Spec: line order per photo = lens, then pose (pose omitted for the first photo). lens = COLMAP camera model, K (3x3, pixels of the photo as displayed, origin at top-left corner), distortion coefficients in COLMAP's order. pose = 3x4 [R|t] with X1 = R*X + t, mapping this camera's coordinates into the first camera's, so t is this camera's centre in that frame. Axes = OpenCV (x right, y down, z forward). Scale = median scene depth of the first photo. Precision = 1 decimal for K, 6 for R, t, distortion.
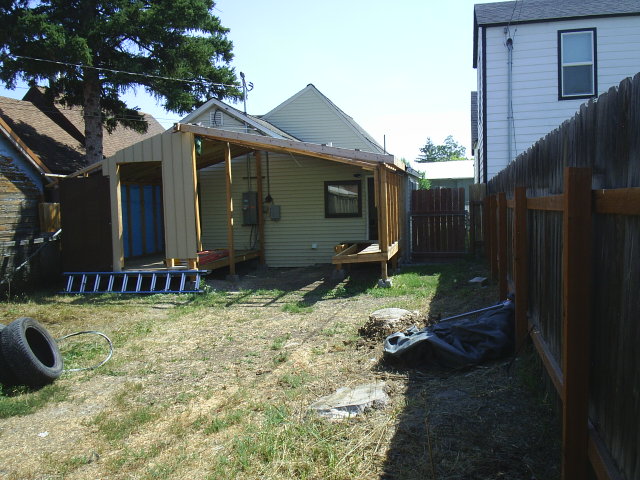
lens RADIAL K [[575.1, 0, 324.5], [0, 575.1, 232.7], [0, 0, 1]] dist [0.112601, -0.260494]
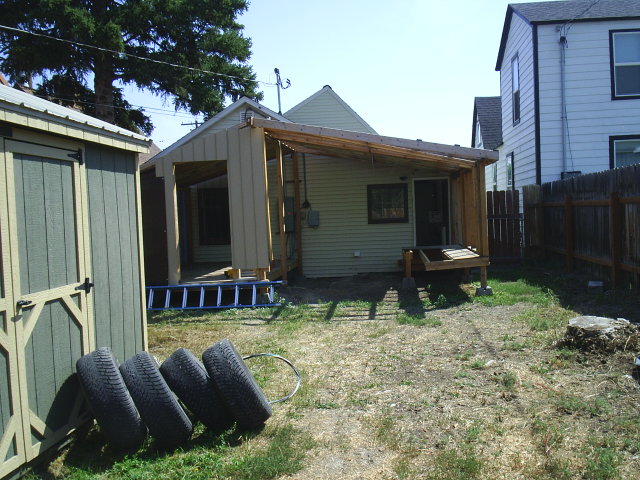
lens RADIAL K [[575.1, 0, 324.5], [0, 575.1, 232.7], [0, 0, 1]] dist [0.112601, -0.260494]
pose [[0.994179, -0.015065, 0.106681, -0.199189], [0.017409, 0.999626, -0.021074, 0.008581], [-0.106324, 0.022809, 0.994070, 0.087708]]
